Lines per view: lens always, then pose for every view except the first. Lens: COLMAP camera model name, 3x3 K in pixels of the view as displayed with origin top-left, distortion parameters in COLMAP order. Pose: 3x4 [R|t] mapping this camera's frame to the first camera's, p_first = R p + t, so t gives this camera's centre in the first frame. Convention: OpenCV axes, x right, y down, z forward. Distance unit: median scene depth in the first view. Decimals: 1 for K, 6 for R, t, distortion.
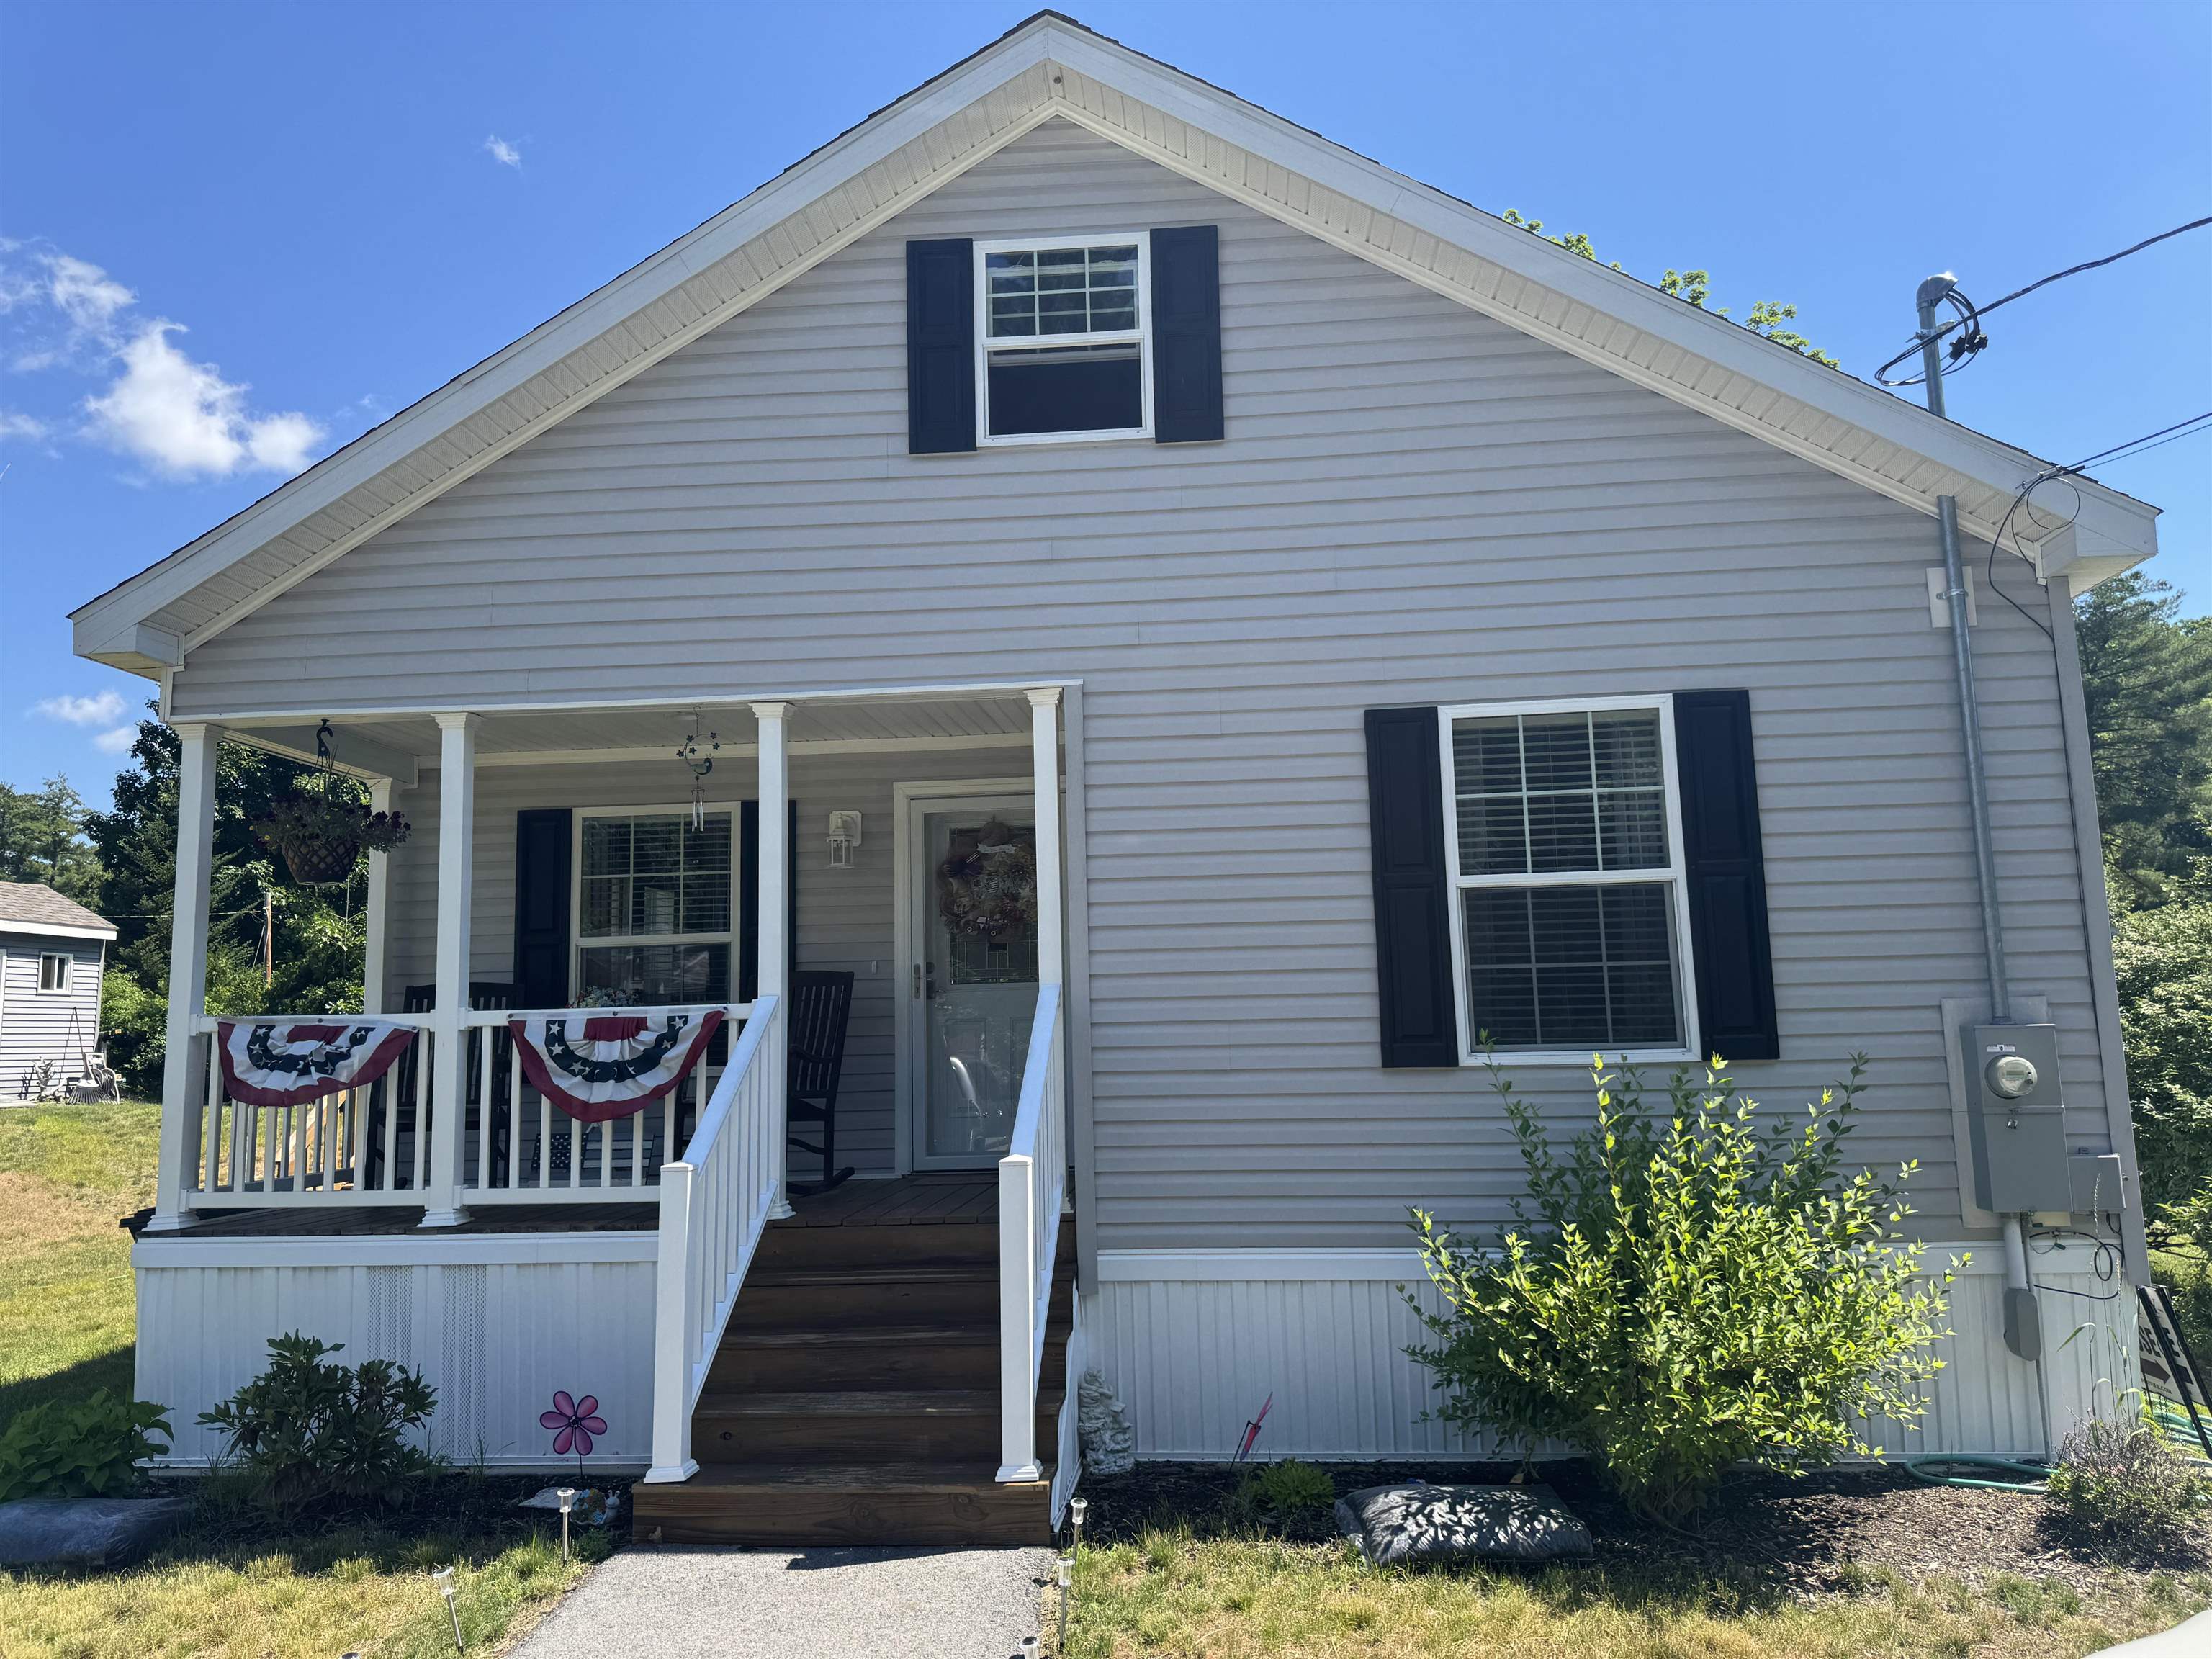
lens RADIAL K [[1543.3, 0, 1107.5], [0, 1543.3, 832.9], [0, 0, 1]] dist [0.026451, -0.036728]
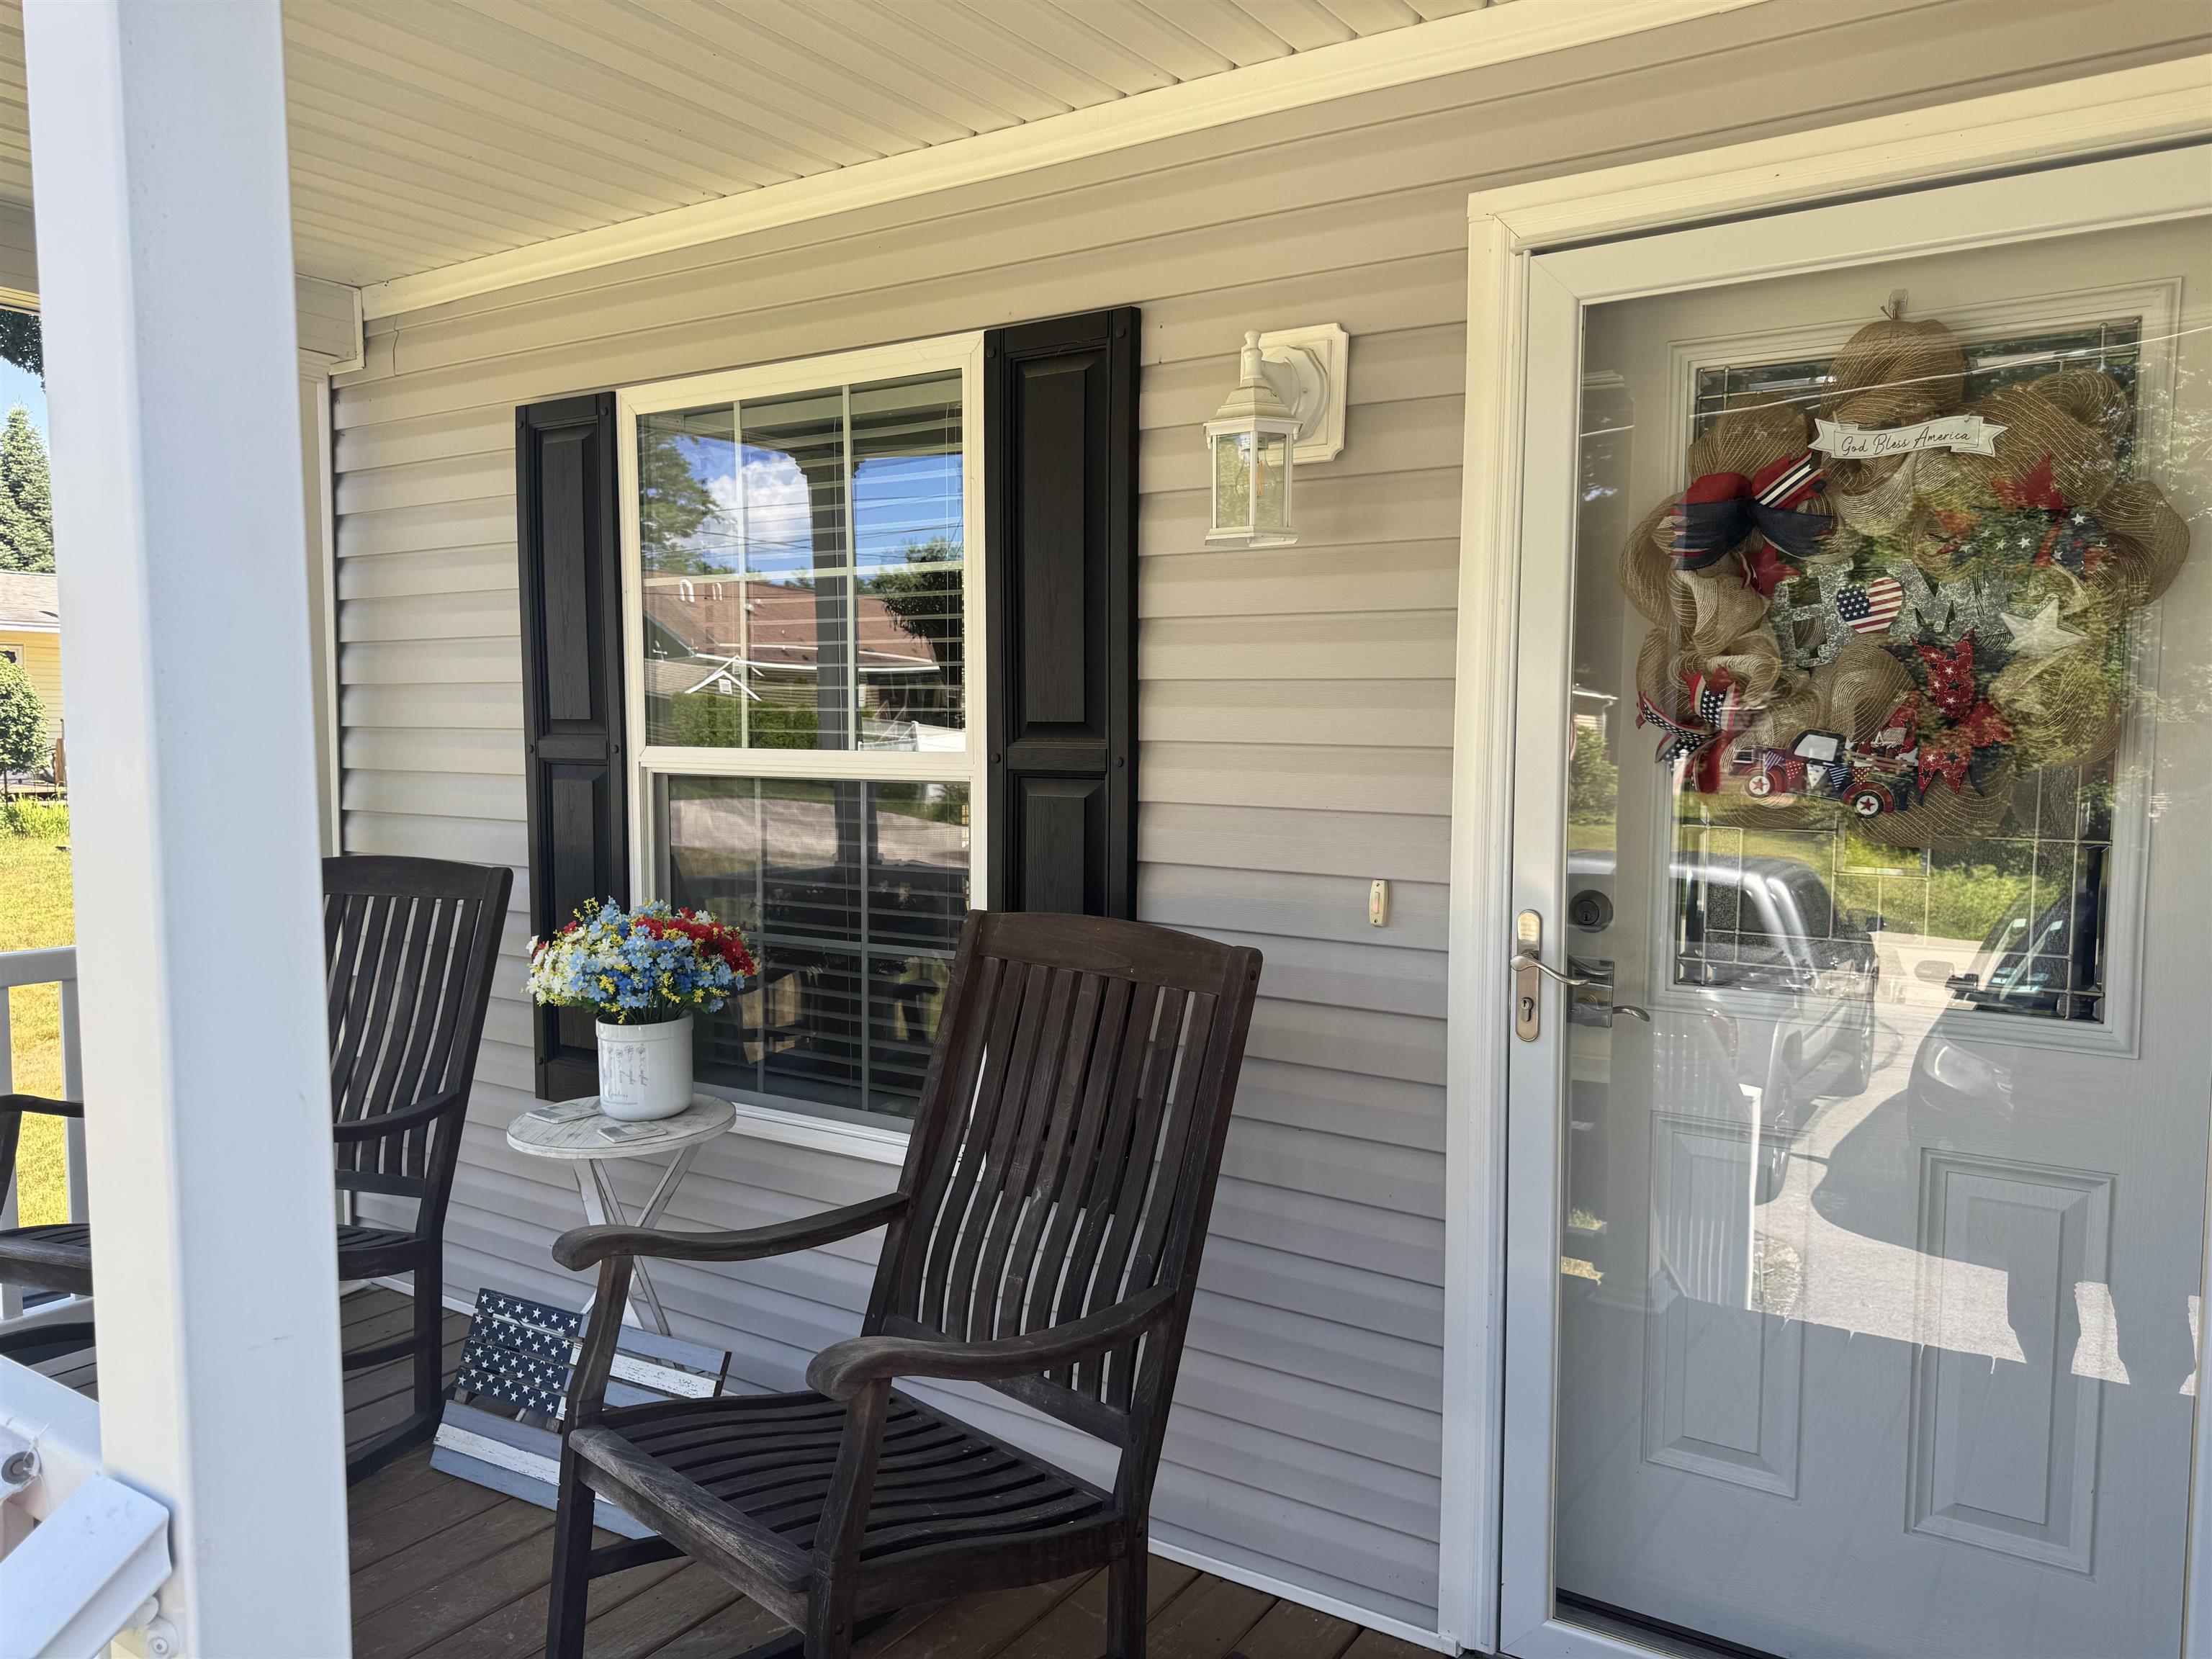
lens RADIAL K [[1543.3, 0, 1109.5], [0, 1543.3, 830.1], [0, 0, 1]] dist [0.026451, -0.036728]
pose [[0.885472, 0.061470, -0.460609, -0.070649], [0.037803, 0.978398, 0.203243, 0.016929], [0.463152, -0.197378, 0.864021, 0.776302]]
